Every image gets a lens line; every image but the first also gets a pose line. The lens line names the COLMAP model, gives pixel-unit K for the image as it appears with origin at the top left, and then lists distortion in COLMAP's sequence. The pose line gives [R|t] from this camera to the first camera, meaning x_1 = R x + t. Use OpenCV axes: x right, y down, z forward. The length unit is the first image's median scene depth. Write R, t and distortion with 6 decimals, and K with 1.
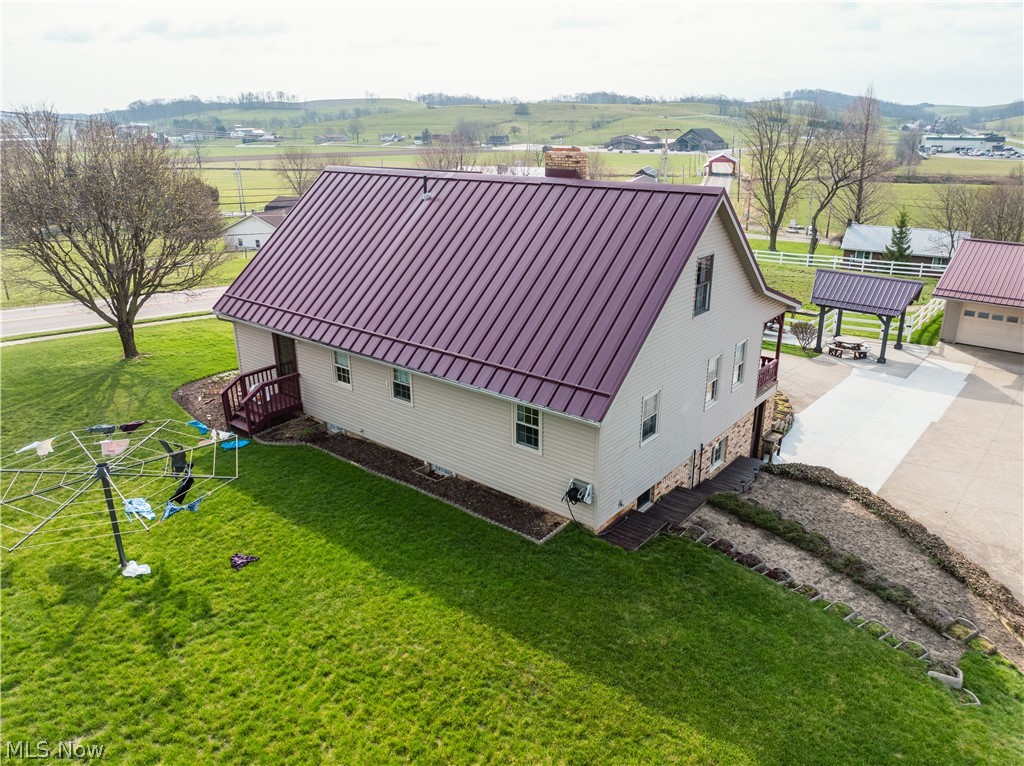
lens RADIAL K [[720.0, 0, 516.1], [0, 720.0, 382.8], [0, 0, 1]] dist [-0.041372, 0.005351]
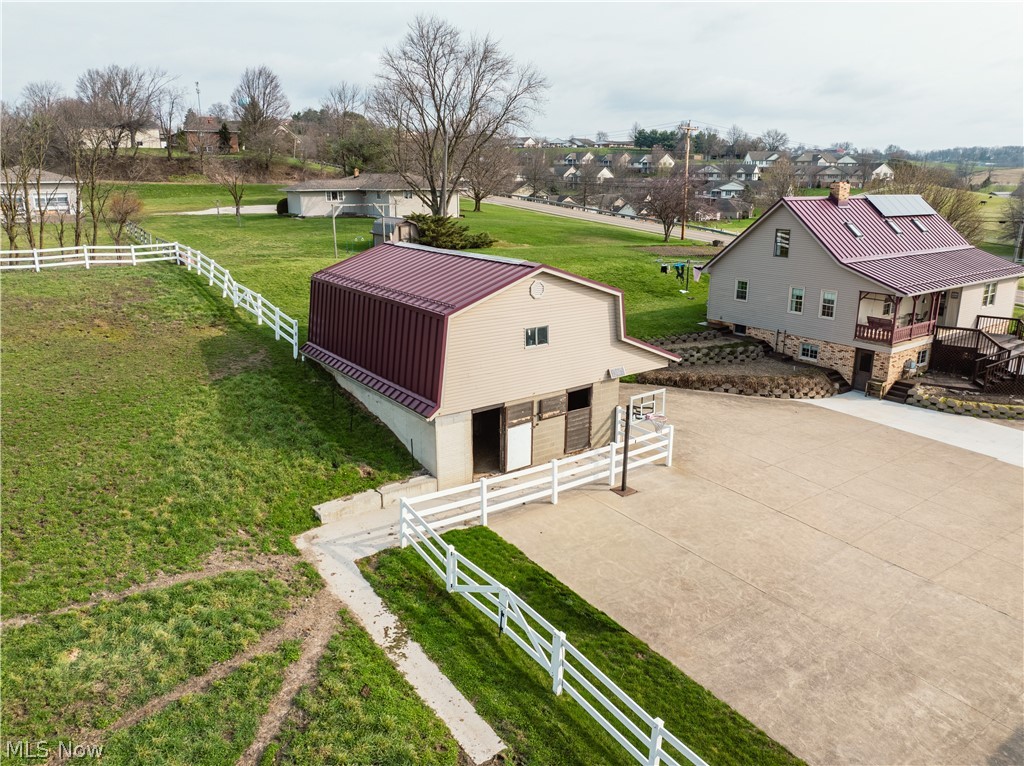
lens RADIAL K [[720.0, 0, 516.1], [0, 720.0, 382.8], [0, 0, 1]] dist [-0.041372, 0.005351]
pose [[-0.256488, 0.268835, -0.928408, 1.489066], [-0.327850, 0.879397, 0.345218, -0.143073], [0.909246, 0.392923, -0.137417, 0.430262]]
